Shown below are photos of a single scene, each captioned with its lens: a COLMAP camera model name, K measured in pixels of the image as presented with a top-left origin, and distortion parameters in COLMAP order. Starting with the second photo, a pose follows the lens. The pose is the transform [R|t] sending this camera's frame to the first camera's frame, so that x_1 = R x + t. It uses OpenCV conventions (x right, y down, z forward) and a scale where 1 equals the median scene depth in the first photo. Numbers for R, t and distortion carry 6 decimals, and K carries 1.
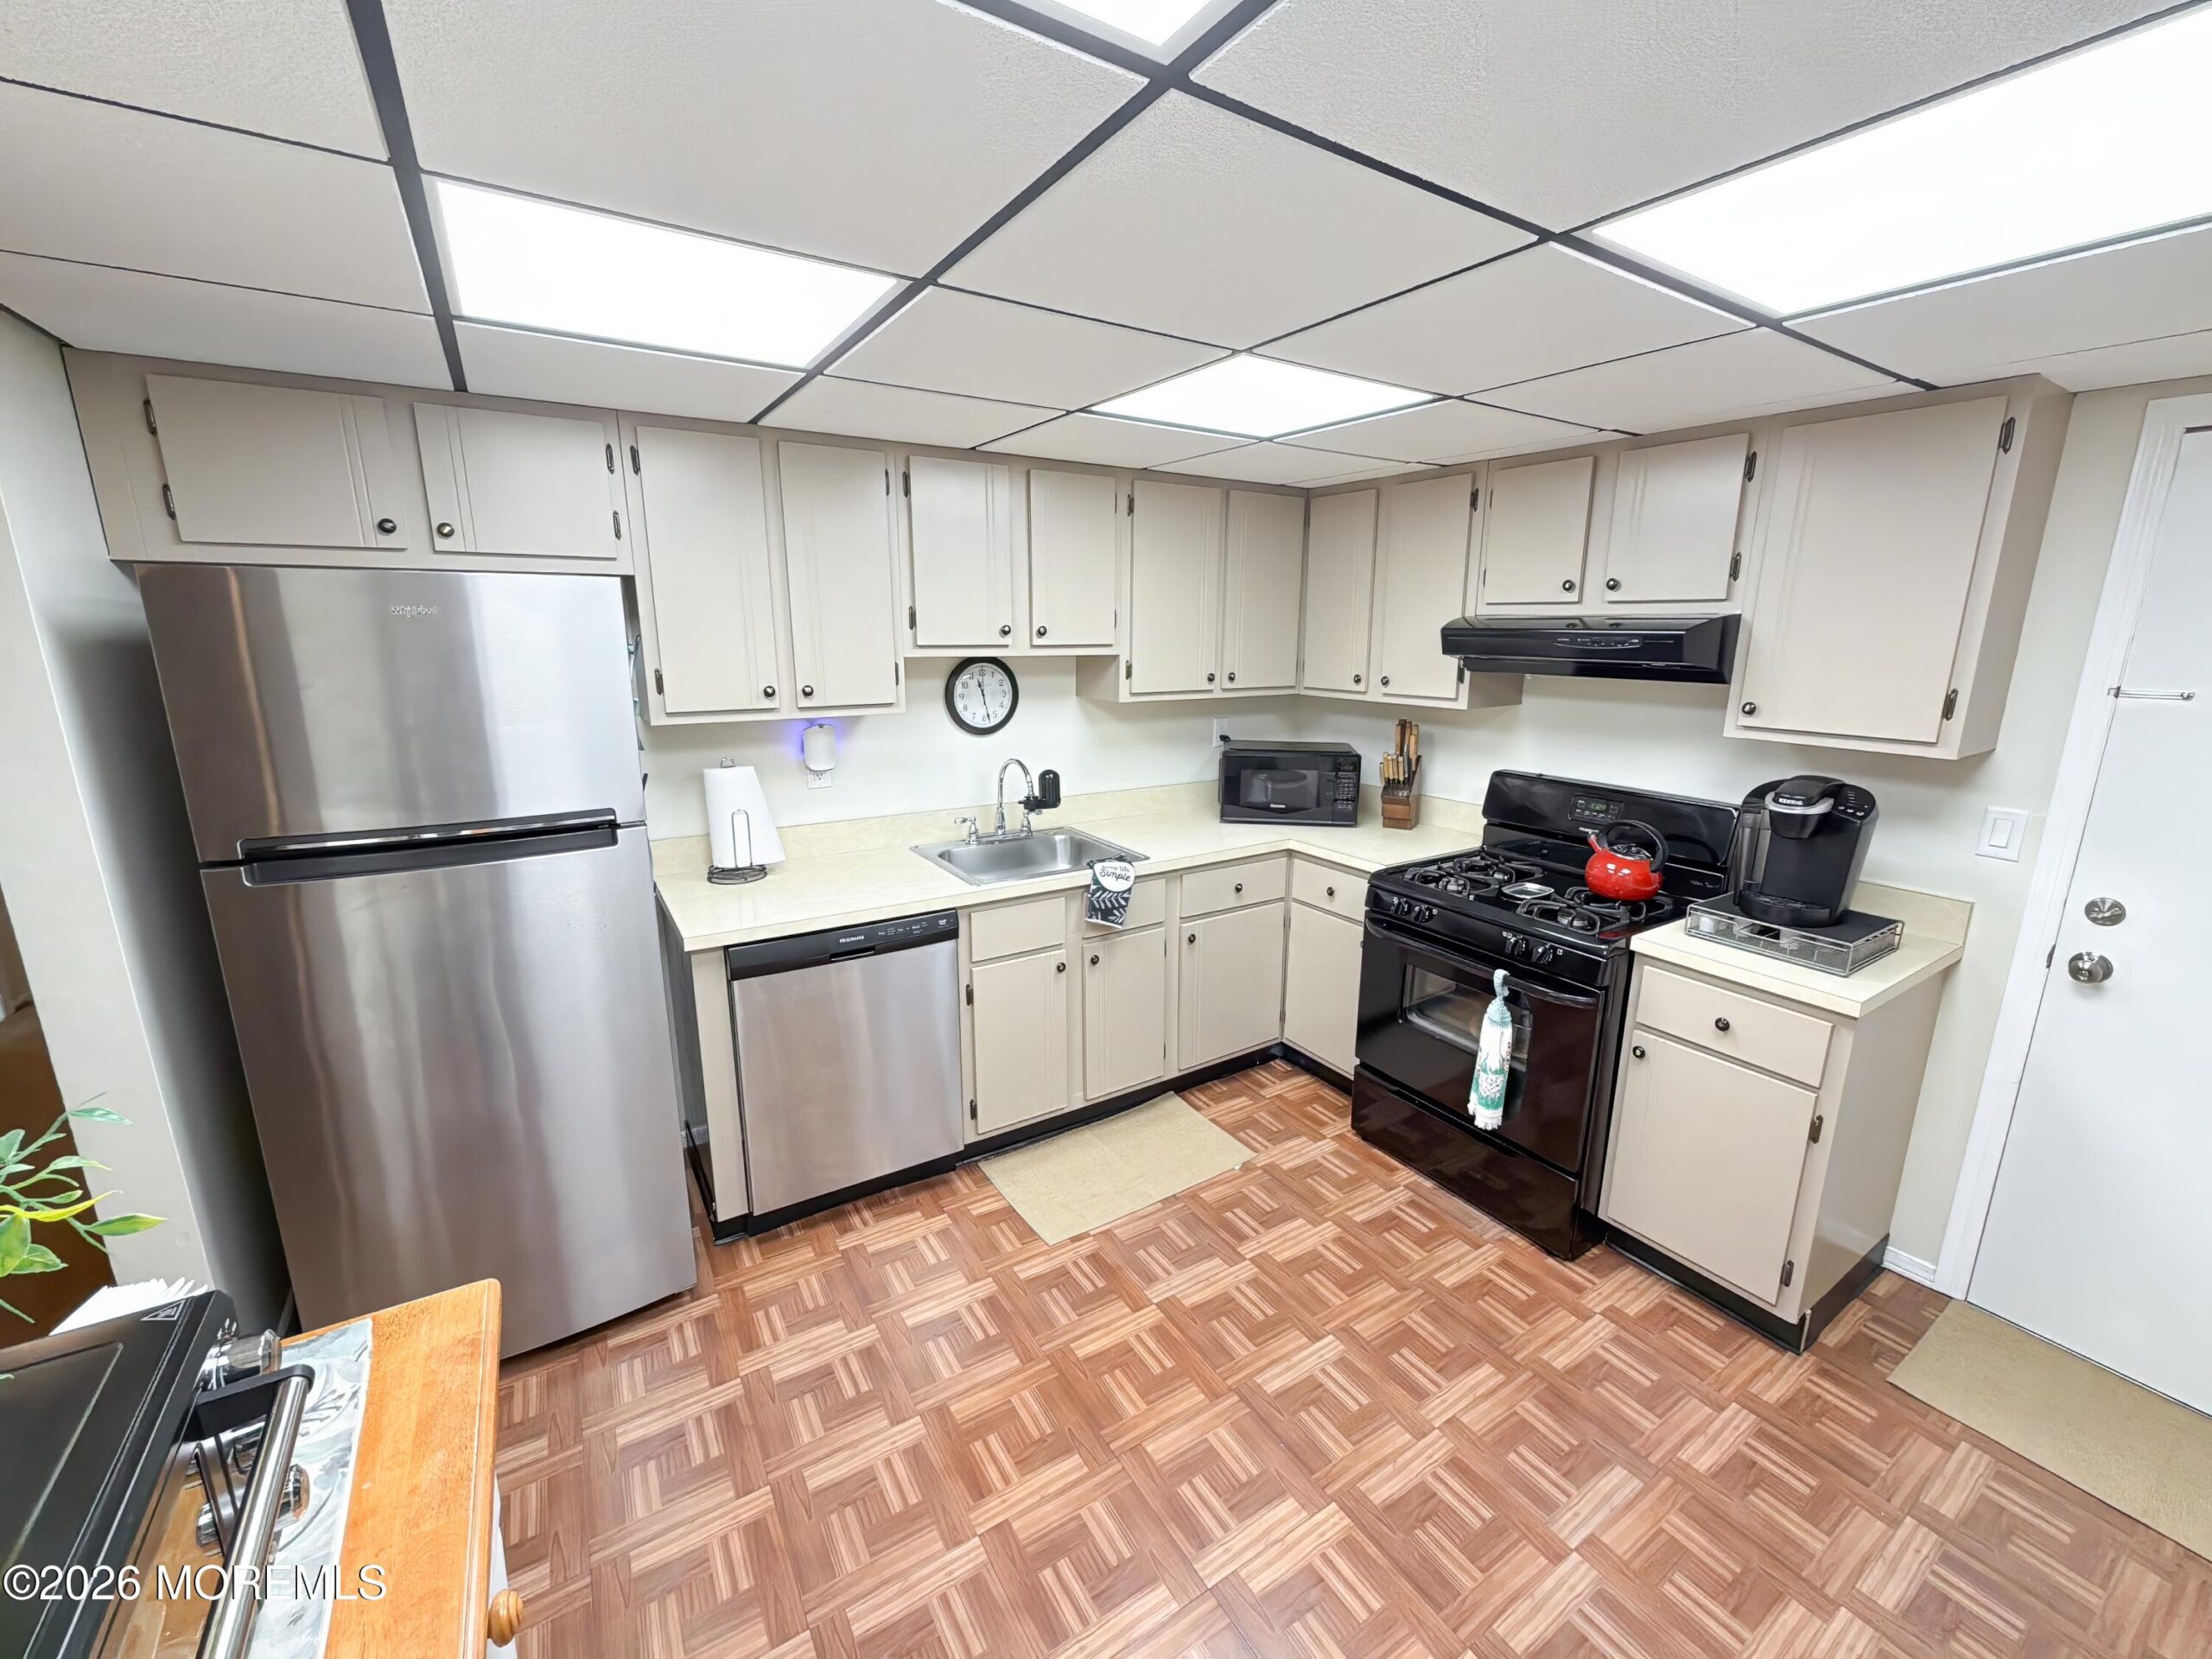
lens RADIAL K [[896.9, 0, 1119.4], [0, 896.9, 827.4], [0, 0, 1]] dist [-0.000859, -0.000379]
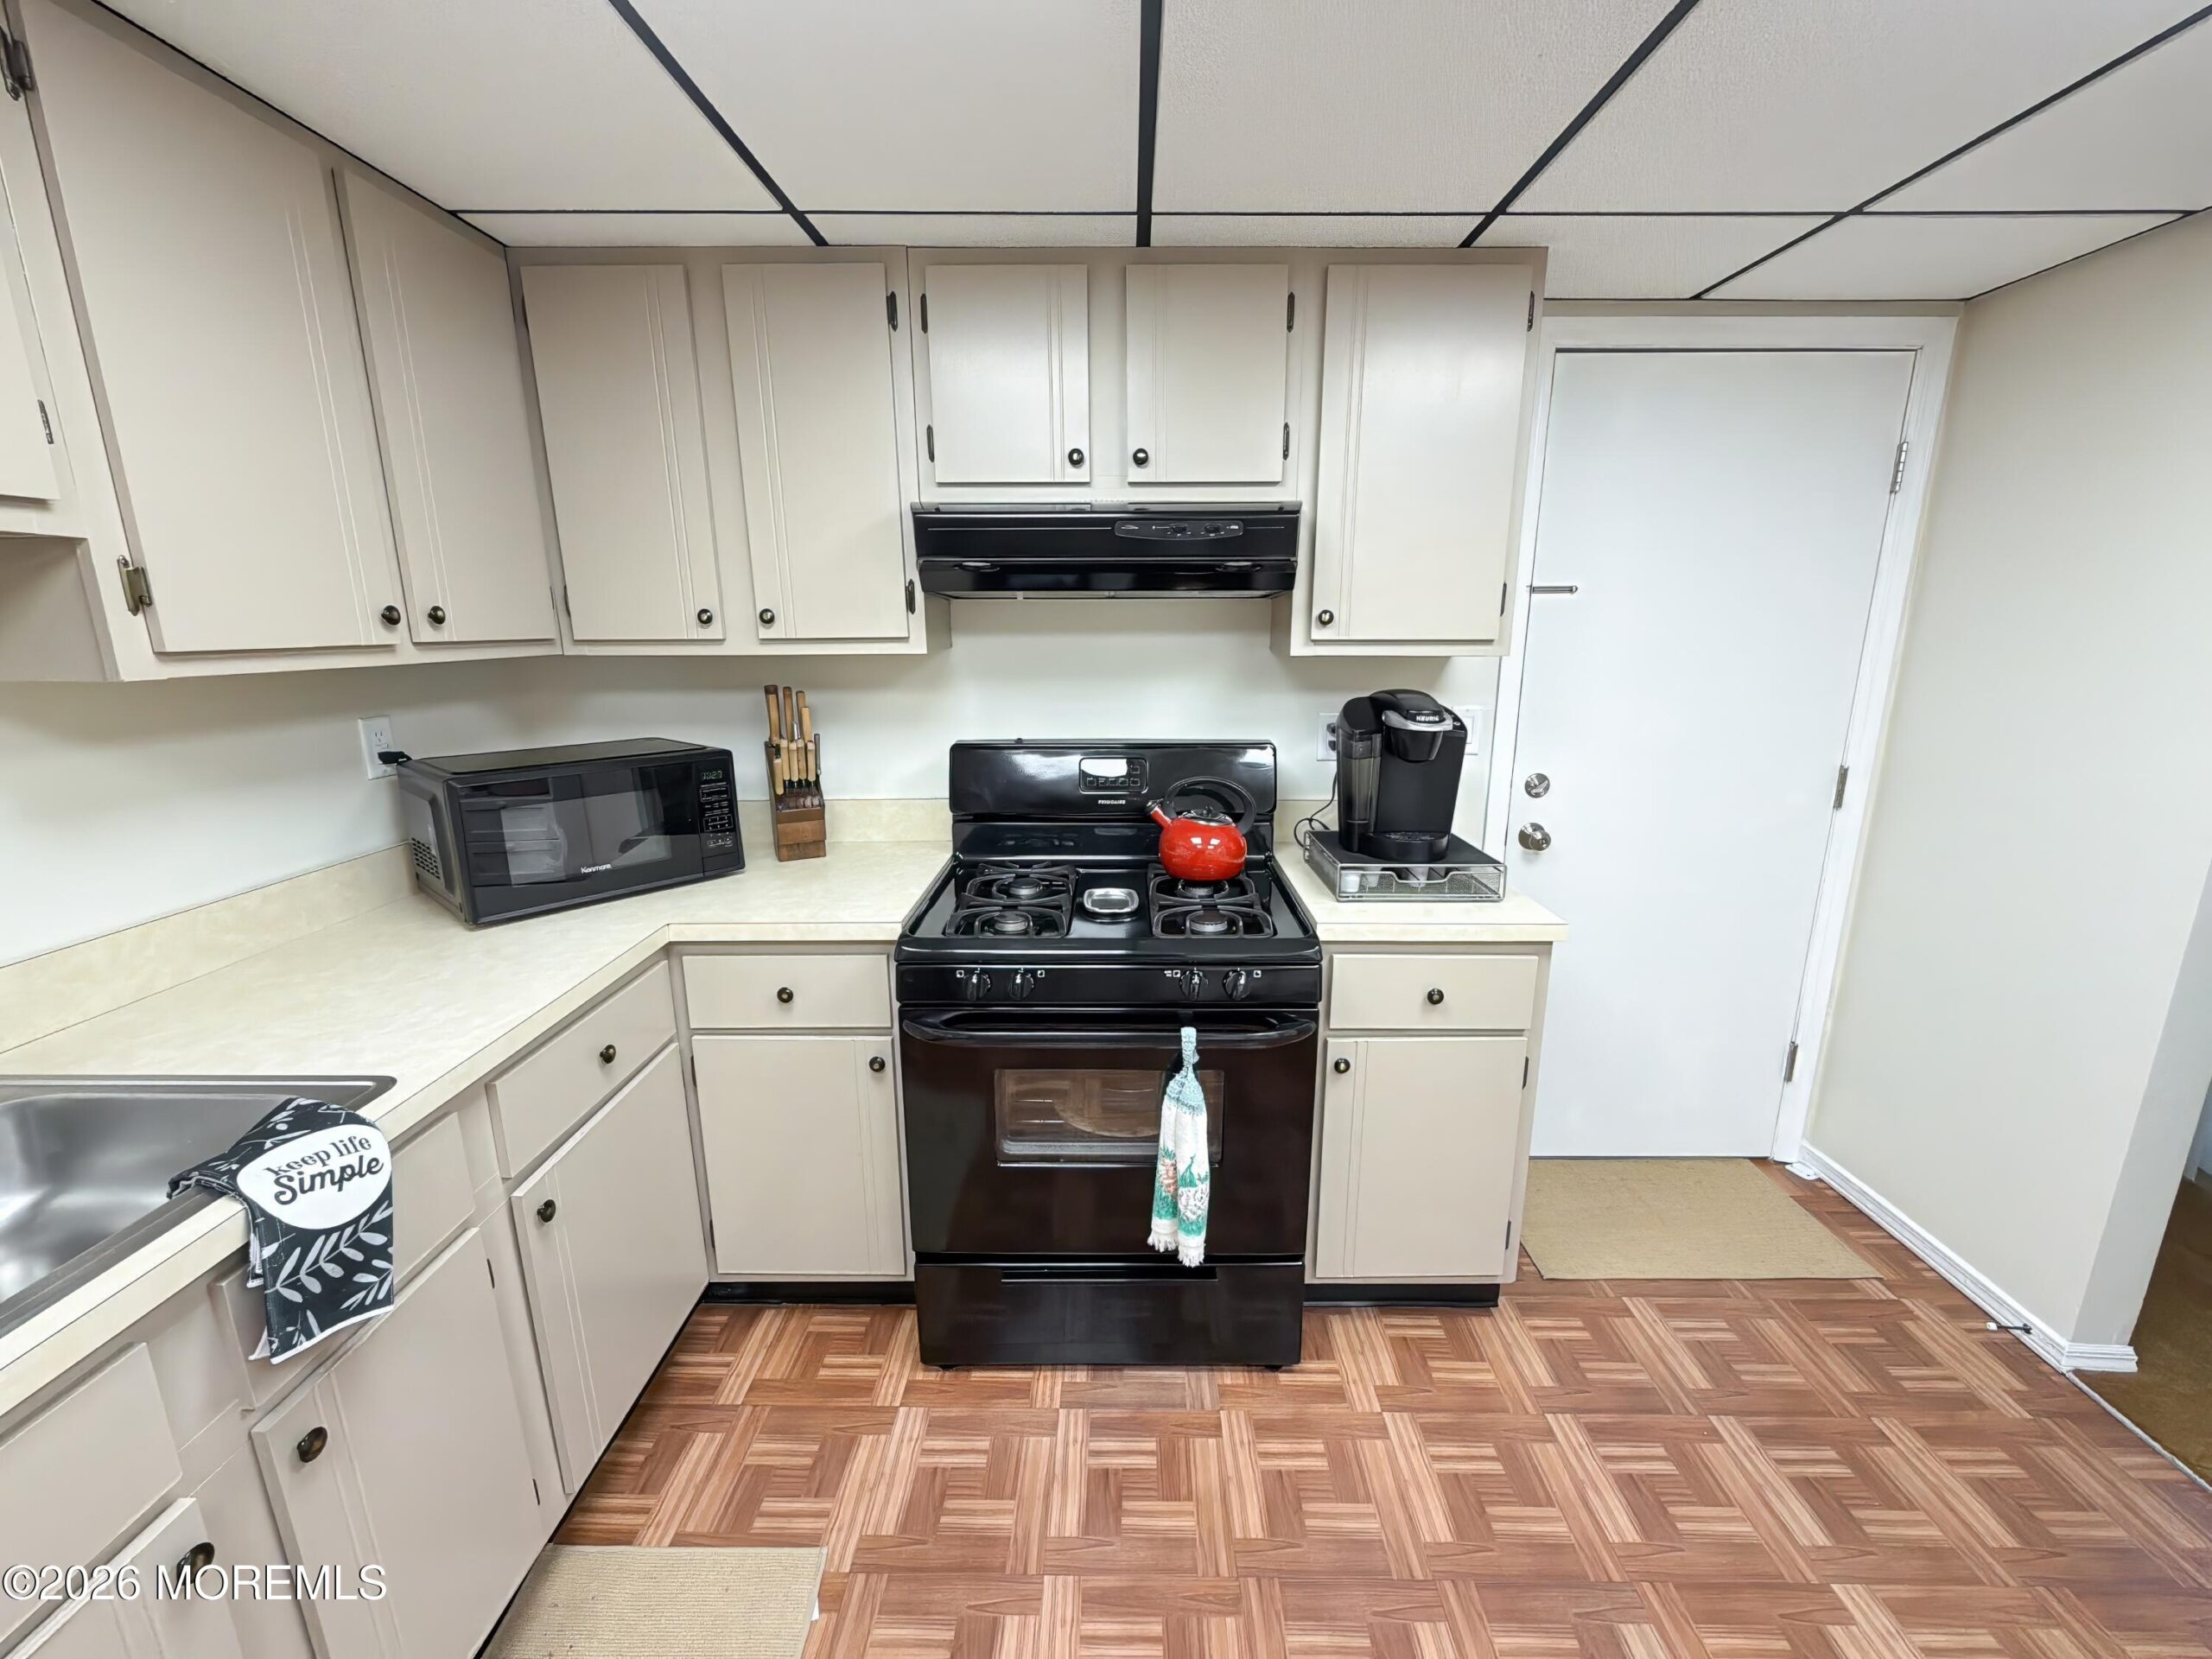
lens RADIAL K [[896.9, 0, 1119.4], [0, 896.9, 827.4], [0, 0, 1]] dist [-0.000859, -0.000379]
pose [[0.549885, -0.196122, 0.811888, -0.087980], [0.191294, 0.975776, 0.106149, -0.053234], [-0.813039, 0.096940, 0.574082, 0.551466]]
